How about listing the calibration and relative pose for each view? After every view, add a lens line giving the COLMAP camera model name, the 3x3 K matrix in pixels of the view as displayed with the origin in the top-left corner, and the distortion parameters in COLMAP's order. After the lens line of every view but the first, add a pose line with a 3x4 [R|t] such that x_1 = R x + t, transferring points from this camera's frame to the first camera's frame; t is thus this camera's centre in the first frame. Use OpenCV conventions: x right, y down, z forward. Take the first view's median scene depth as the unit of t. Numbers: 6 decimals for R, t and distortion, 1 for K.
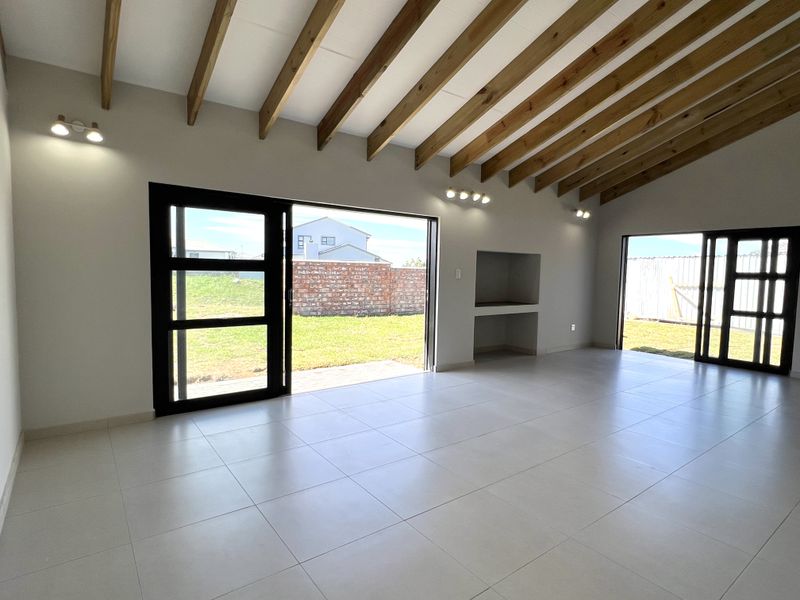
lens RADIAL K [[435.7, 0, 399.9], [0, 435.7, 298.6], [0, 0, 1]] dist [0.005713, 0.000764]
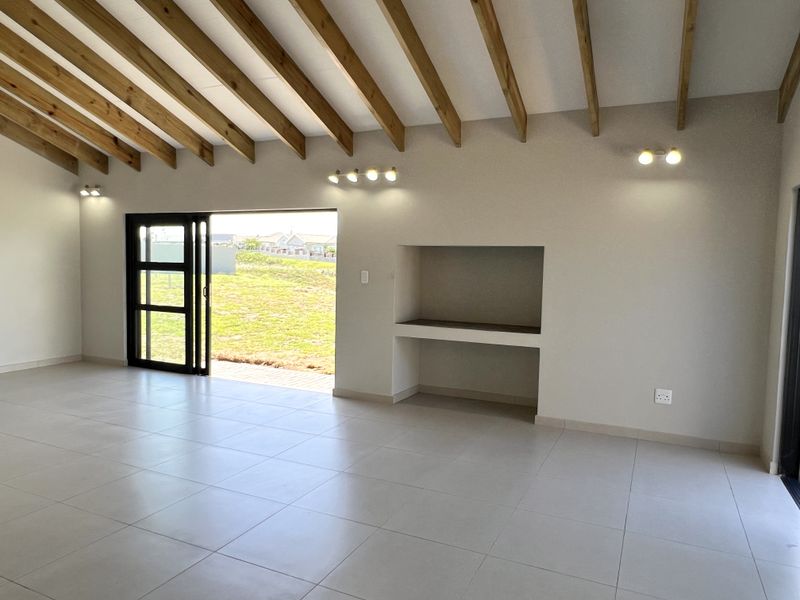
lens RADIAL K [[524.1, 0, 400.5], [0, 524.1, 305.7], [0, 0, 1]] dist [0.005943, 0.000530]
pose [[0.487679, 0.047292, -0.871741, 1.255796], [-0.078553, 0.996858, 0.010135, -0.025911], [0.869482, 0.063535, 0.489862, 0.765957]]
